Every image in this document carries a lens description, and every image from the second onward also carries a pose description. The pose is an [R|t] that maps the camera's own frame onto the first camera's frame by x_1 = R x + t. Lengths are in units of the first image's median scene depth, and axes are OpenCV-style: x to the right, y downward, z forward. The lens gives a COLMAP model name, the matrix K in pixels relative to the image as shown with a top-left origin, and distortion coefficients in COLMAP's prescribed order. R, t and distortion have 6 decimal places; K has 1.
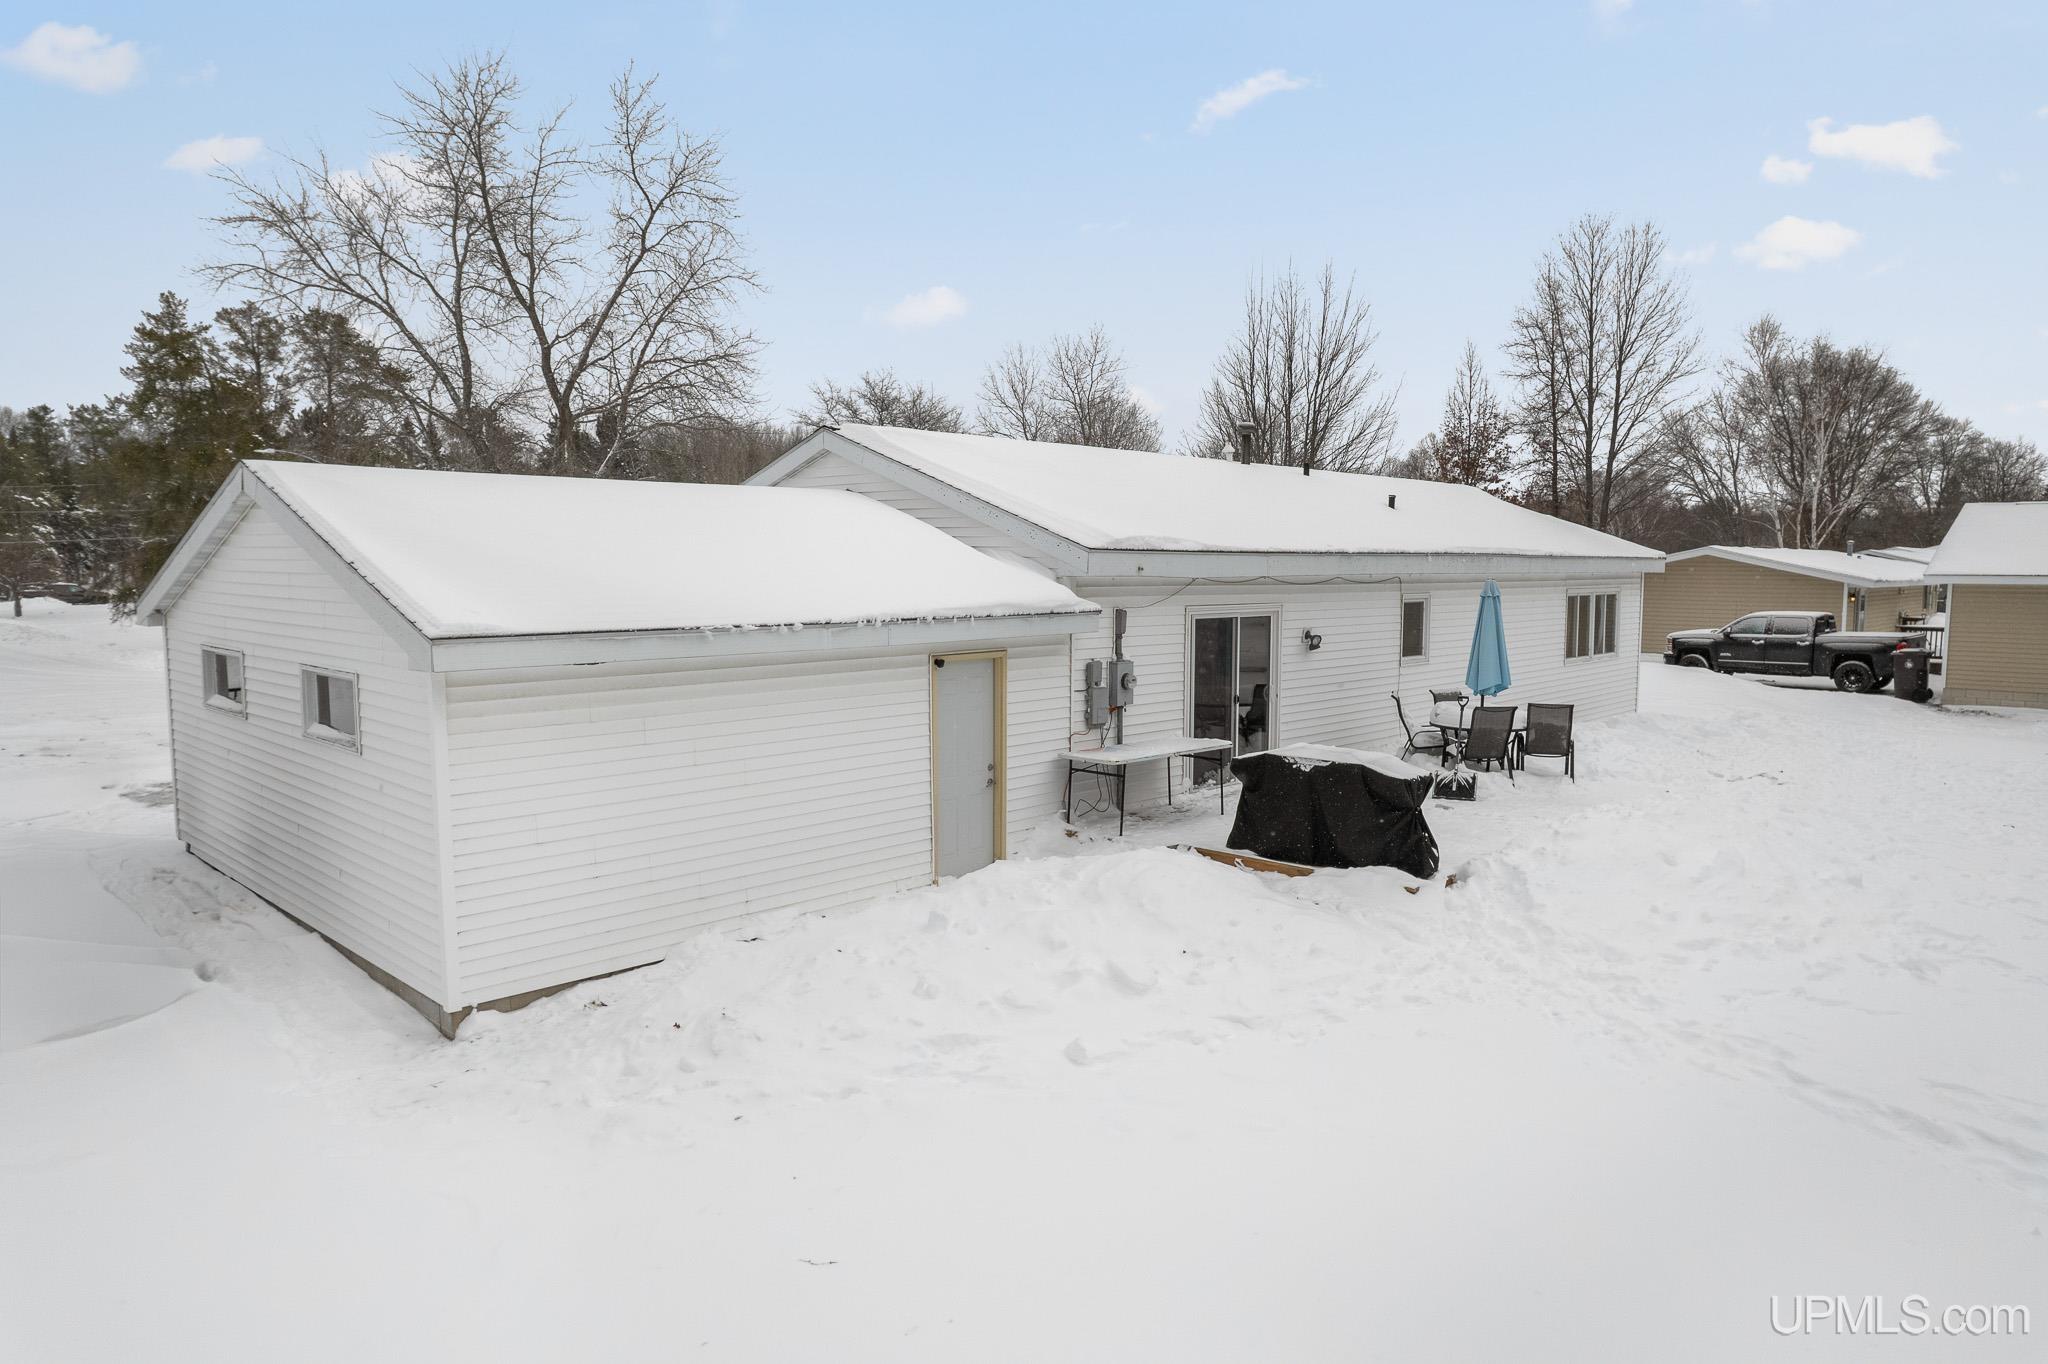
lens RADIAL K [[1327.3, 0, 1033.1], [0, 1327.3, 675.9], [0, 0, 1]] dist [-0.074686, 0.056544]
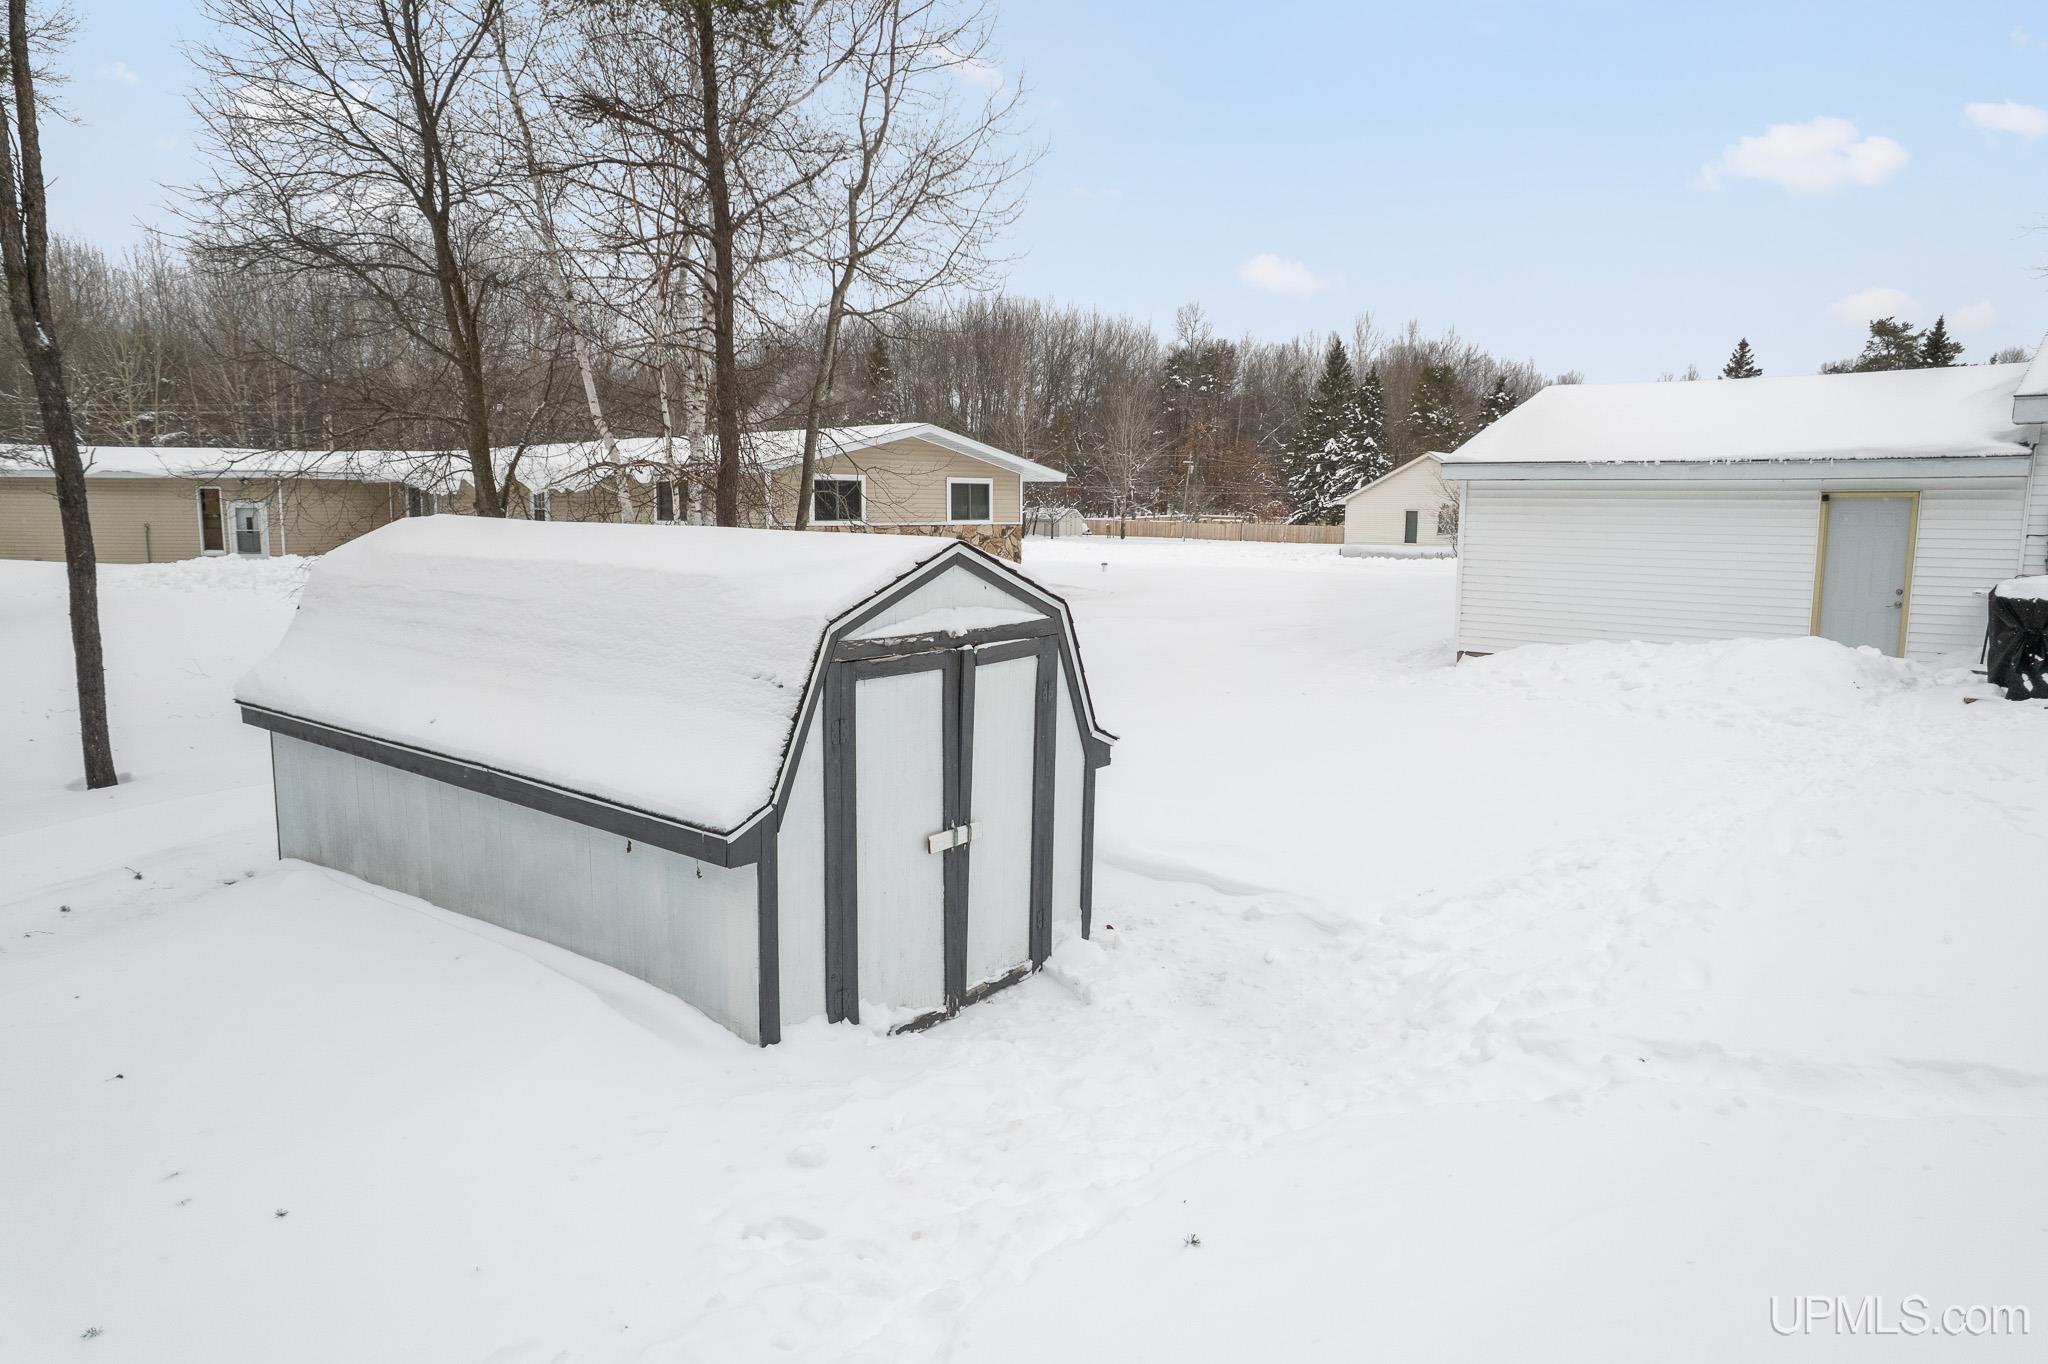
lens RADIAL K [[1322.8, 0, 1028.8], [0, 1322.8, 682.0], [0, 0, 1]] dist [-0.090860, 0.077509]
pose [[0.026520, 0.126614, -0.991598, 0.749504], [-0.096440, 0.987644, 0.123529, 0.055162], [0.994985, 0.092353, 0.038403, 0.131497]]
